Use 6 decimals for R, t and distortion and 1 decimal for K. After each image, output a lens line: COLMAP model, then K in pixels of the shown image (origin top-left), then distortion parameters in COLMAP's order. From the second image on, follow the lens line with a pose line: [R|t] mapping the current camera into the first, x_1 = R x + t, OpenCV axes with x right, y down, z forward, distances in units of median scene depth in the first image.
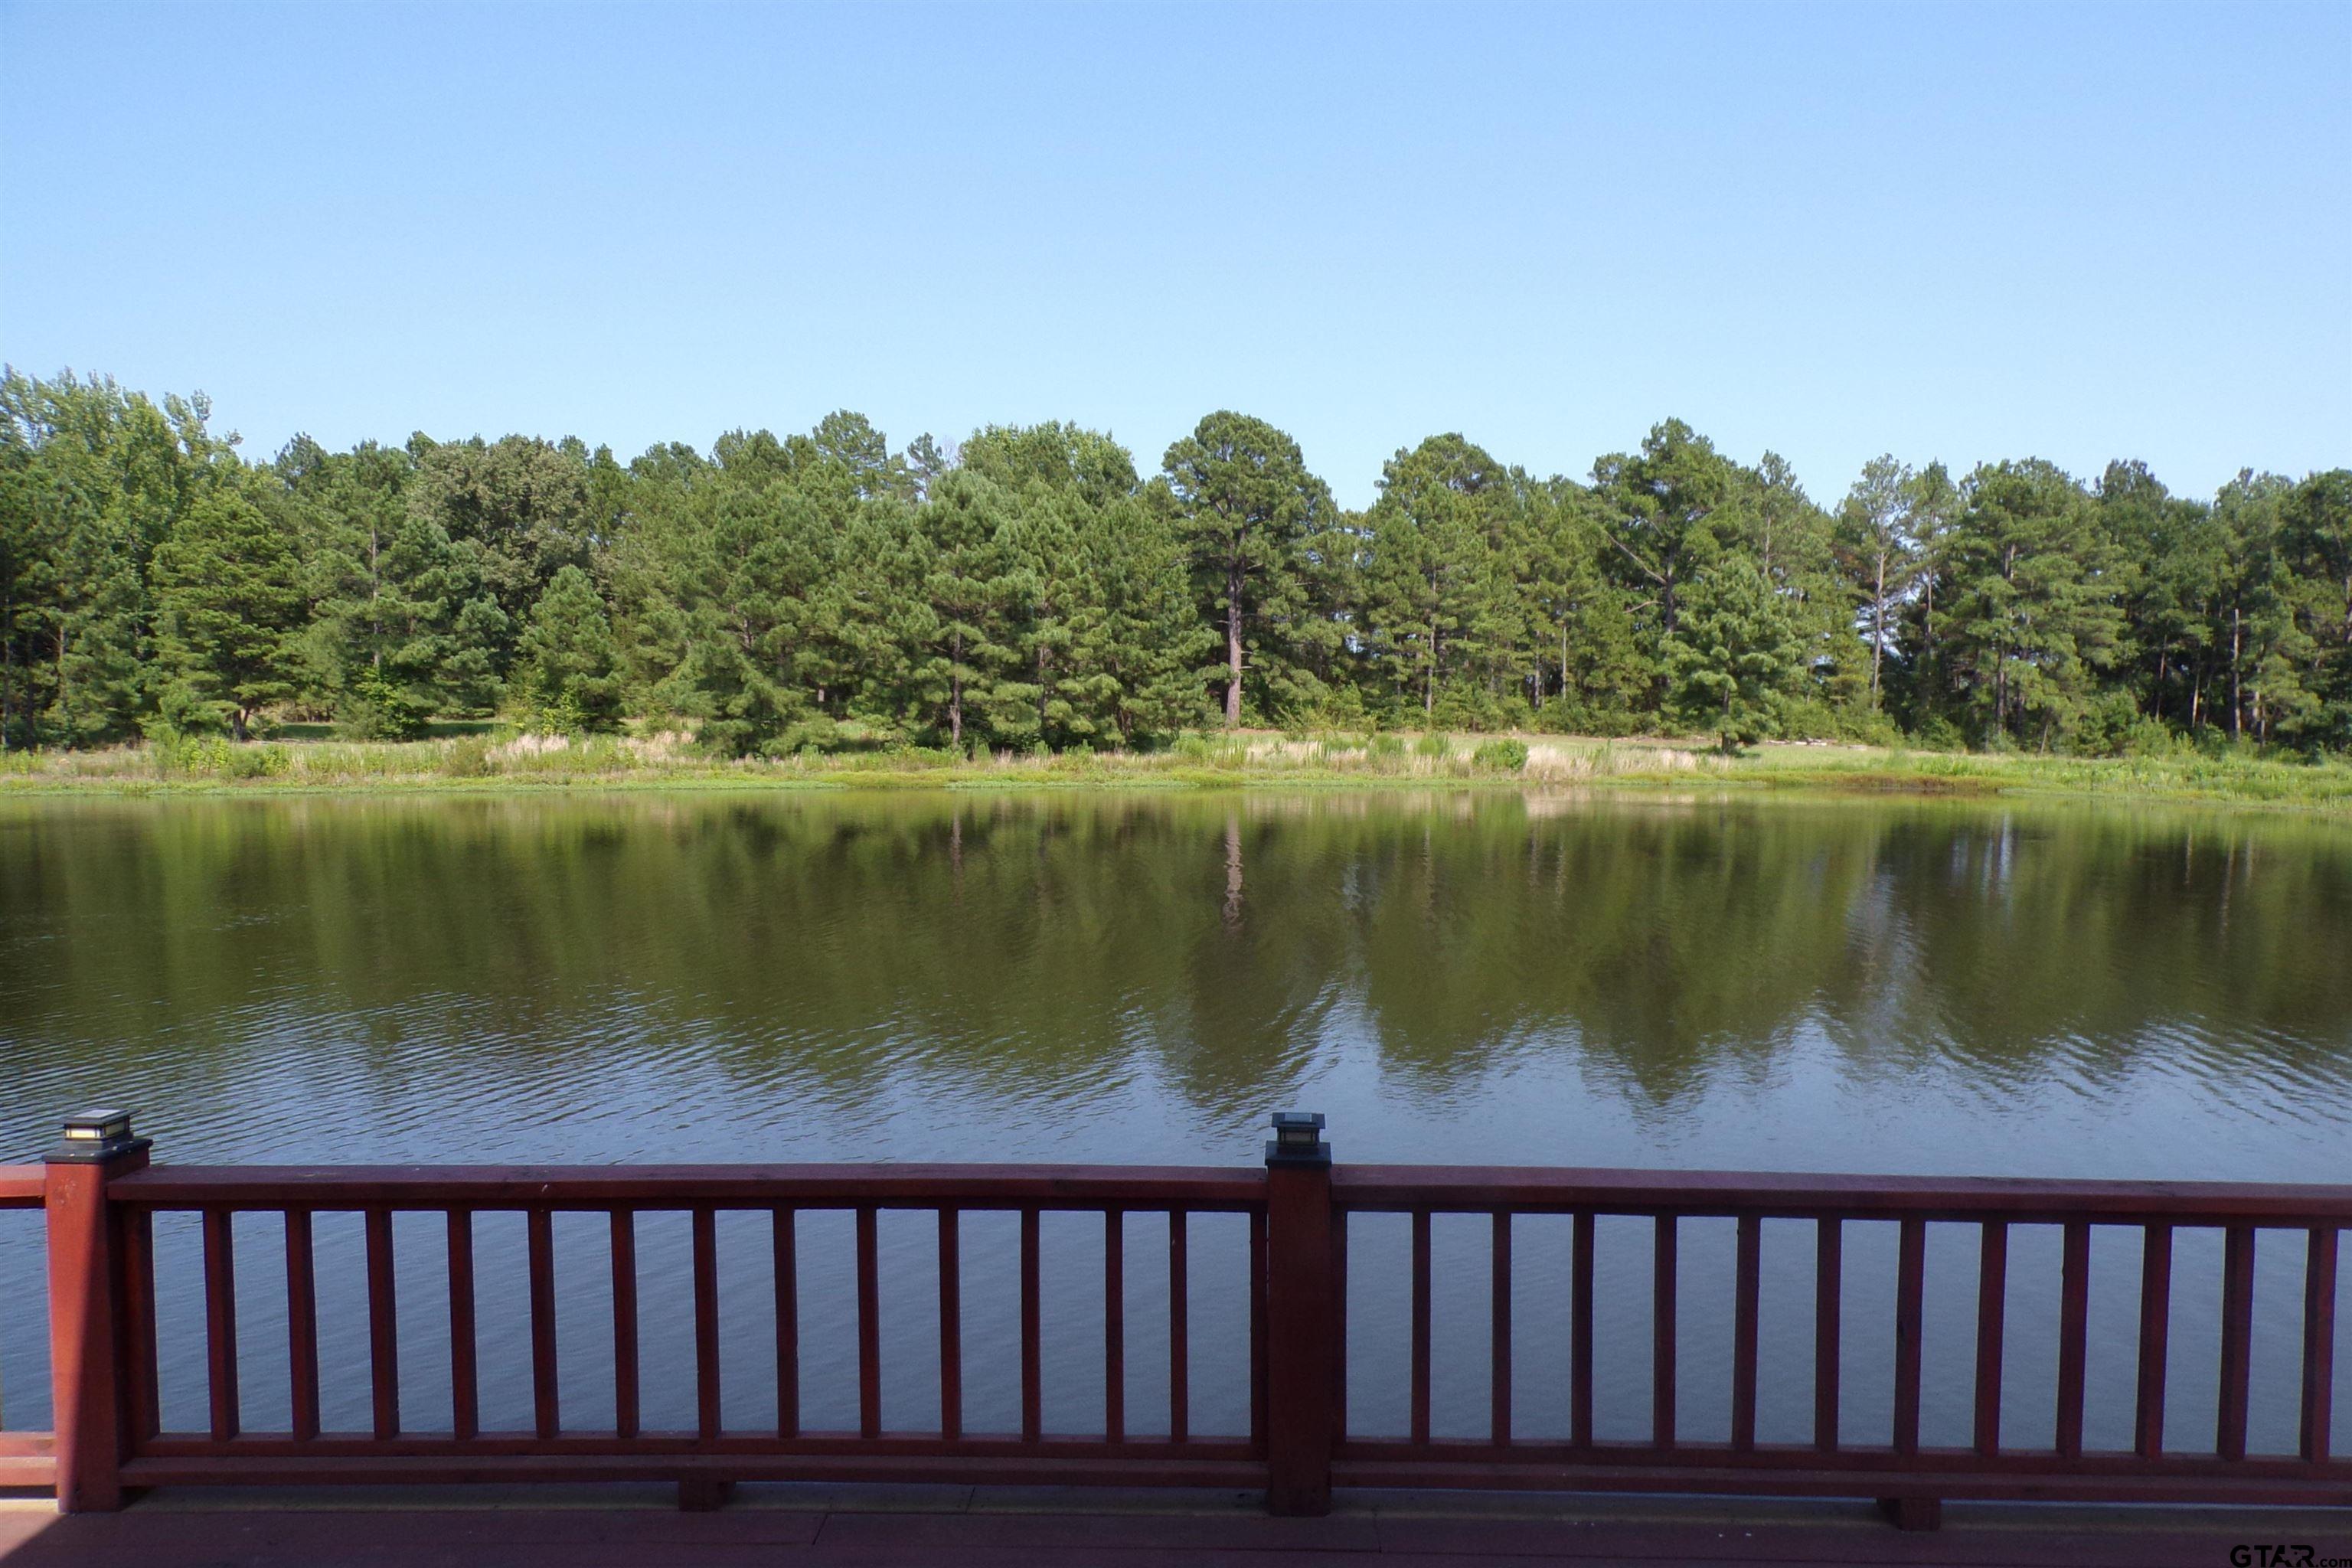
lens RADIAL K [[1625.1, 0, 1181.5], [0, 1625.1, 773.2], [0, 0, 1]] dist [0.014078, 0.010850]
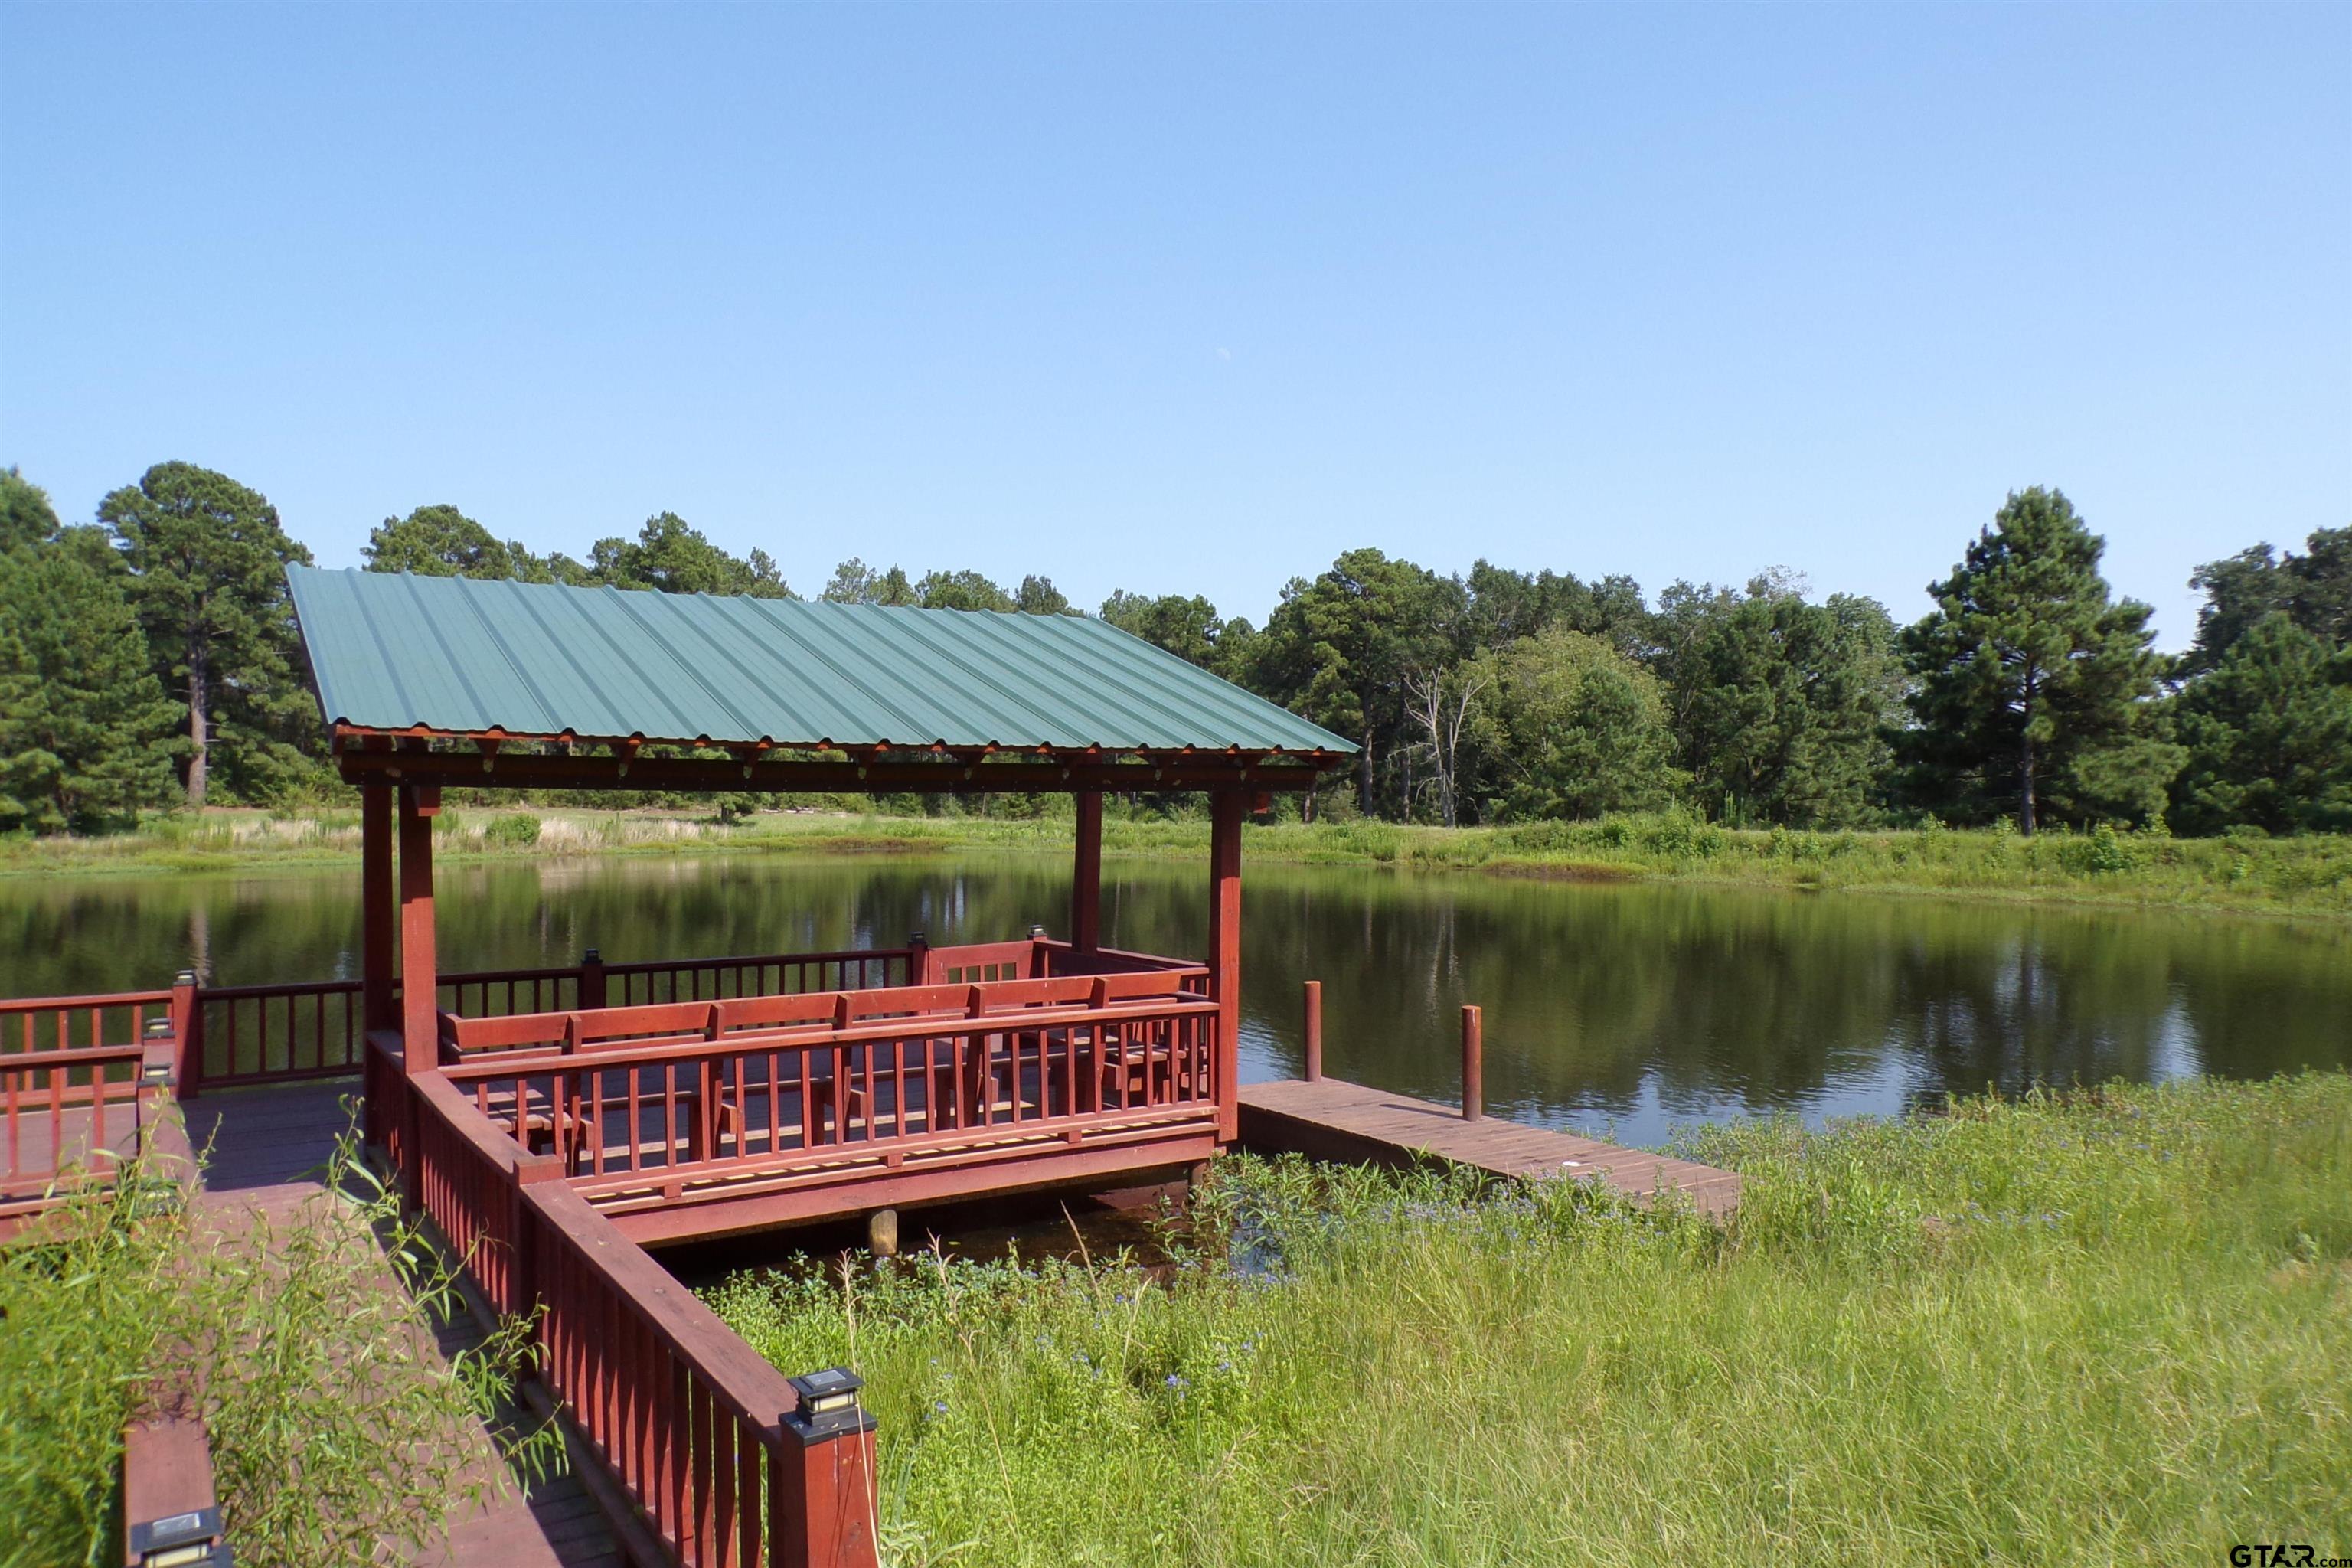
lens RADIAL K [[1625.1, 0, 1180.6], [0, 1625.1, 824.8], [0, 0, 1]] dist [0.014078, 0.010850]
pose [[0.828822, -0.022414, 0.559064, -0.031562], [0.028046, 0.999605, -0.001504, -0.000156], [-0.558809, 0.016926, 0.829123, -0.102540]]
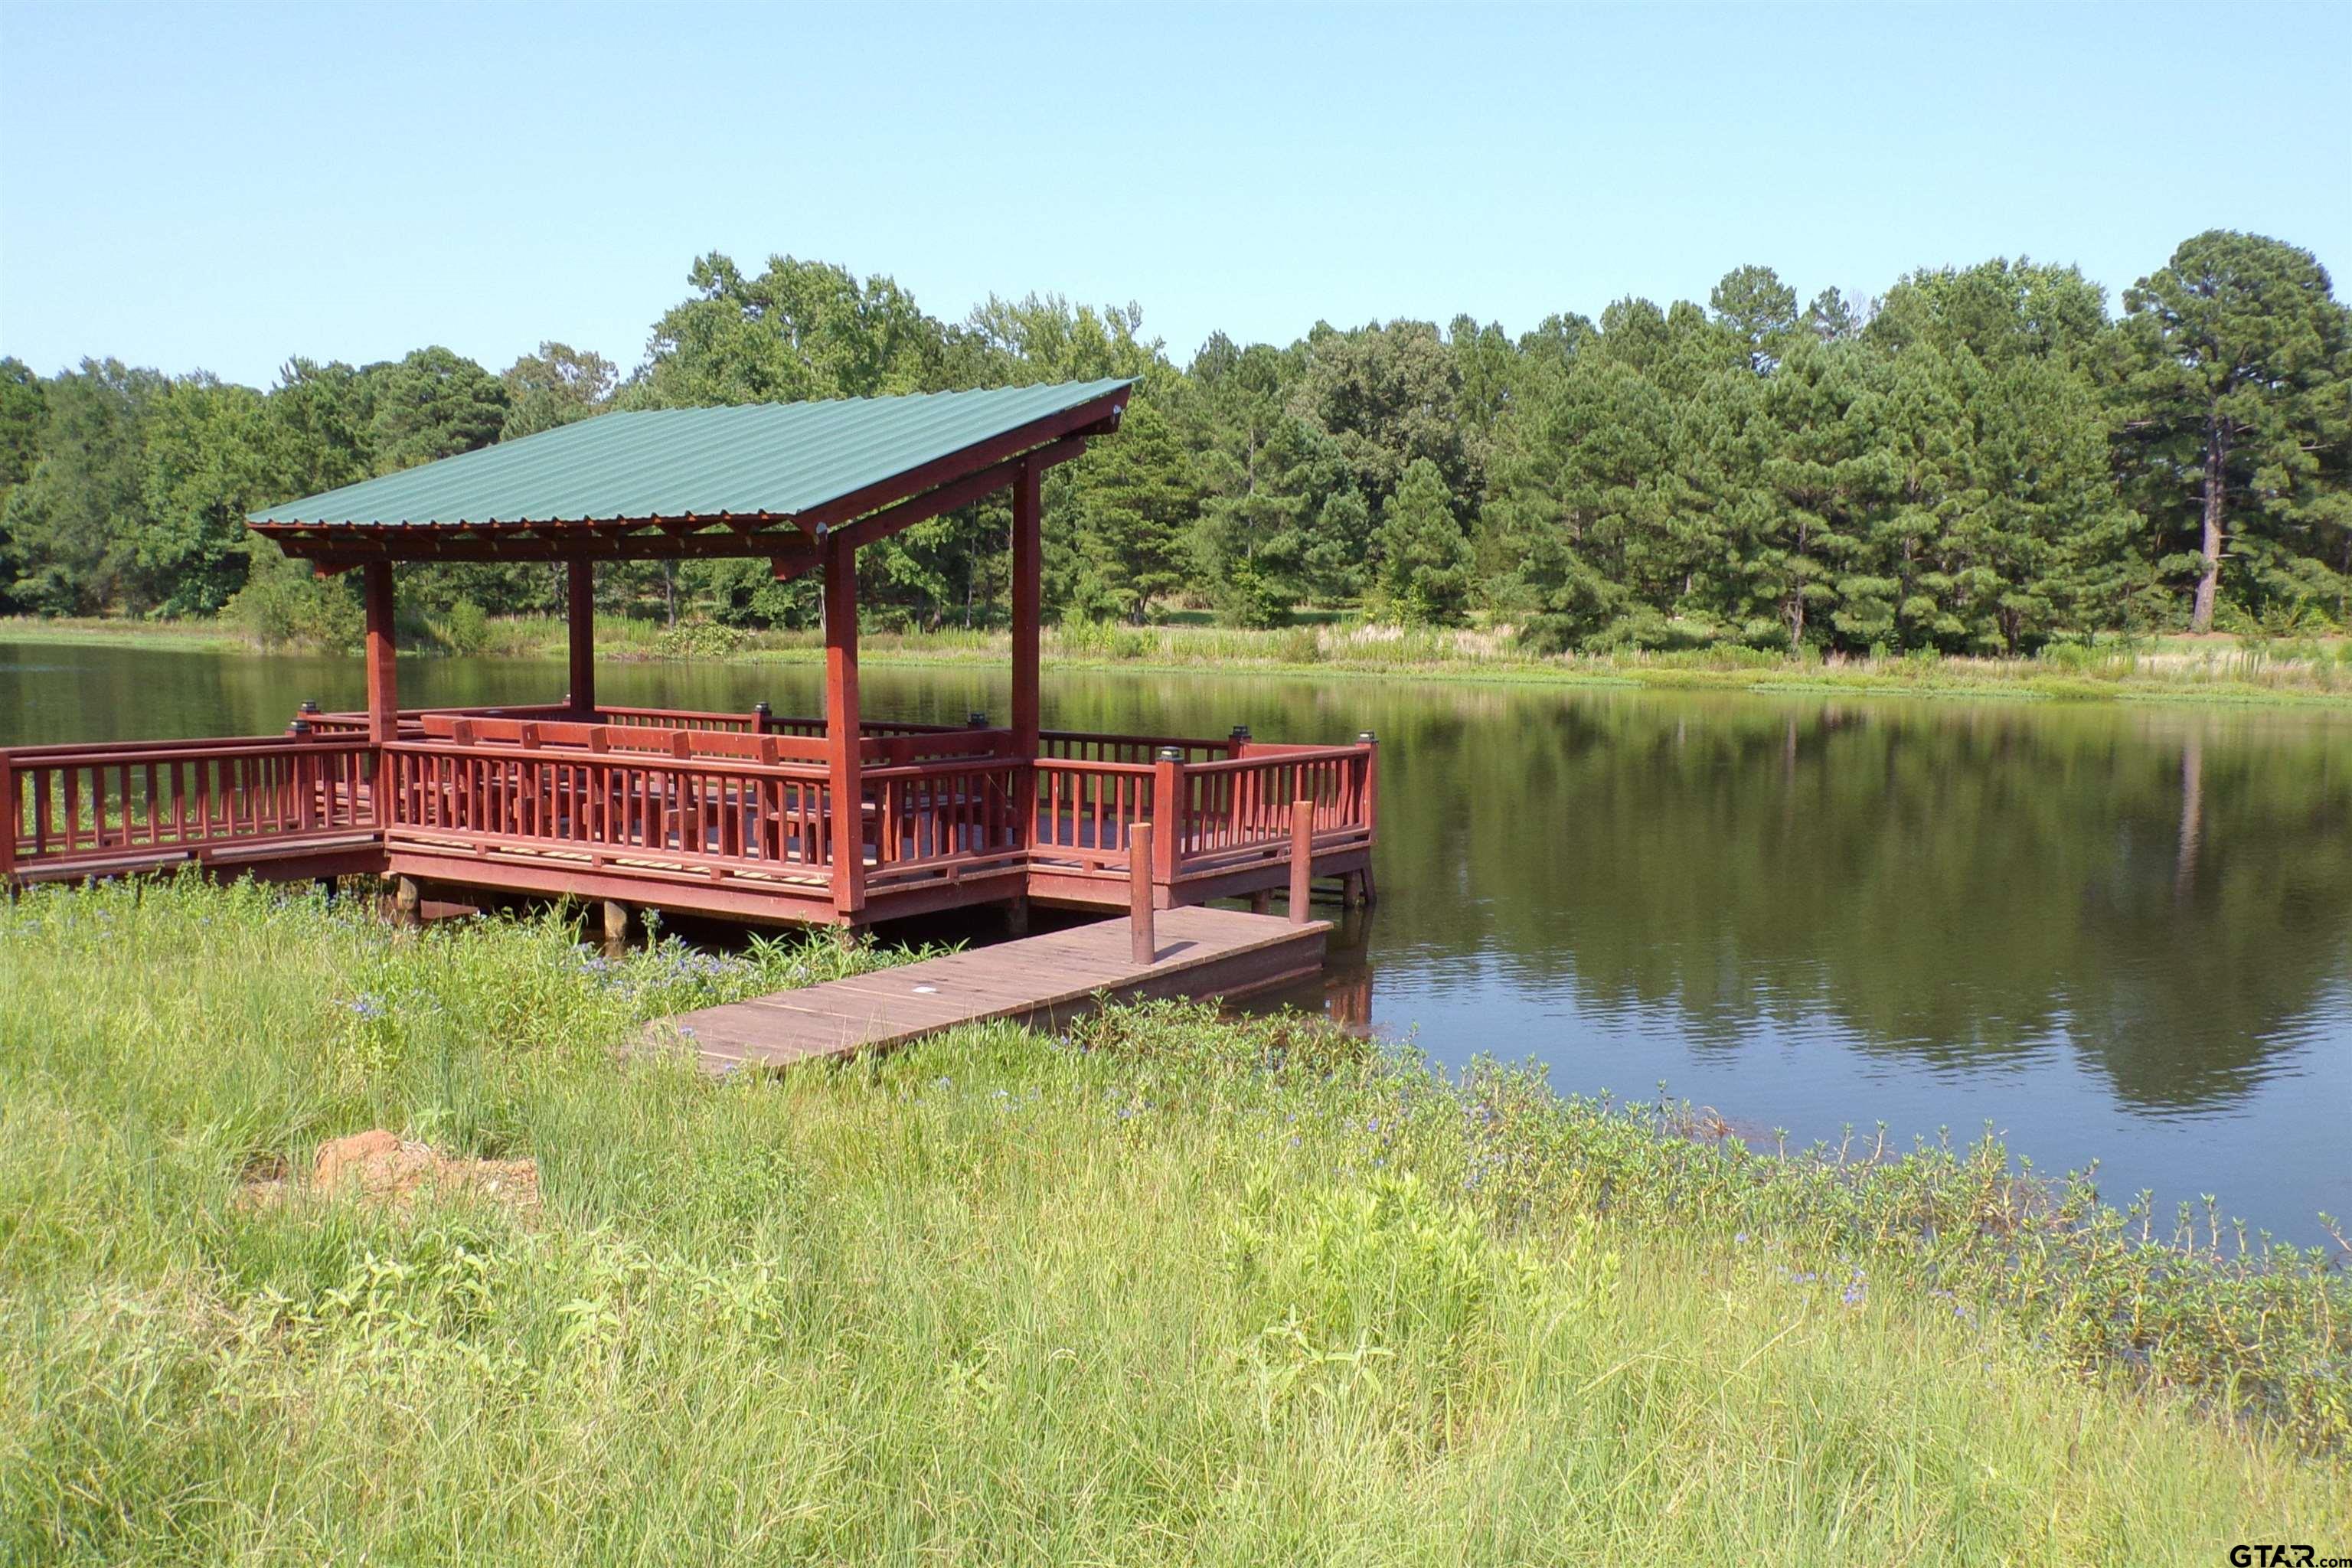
lens RADIAL K [[1939.0, 0, 1204.5], [0, 1939.0, 793.7], [0, 0, 1]] dist [0.068018, -0.017216]
pose [[0.863331, 0.063800, -0.500589, 0.122328], [-0.033833, 0.997062, 0.068726, 0.002016], [0.503503, -0.042397, 0.862953, -0.115940]]
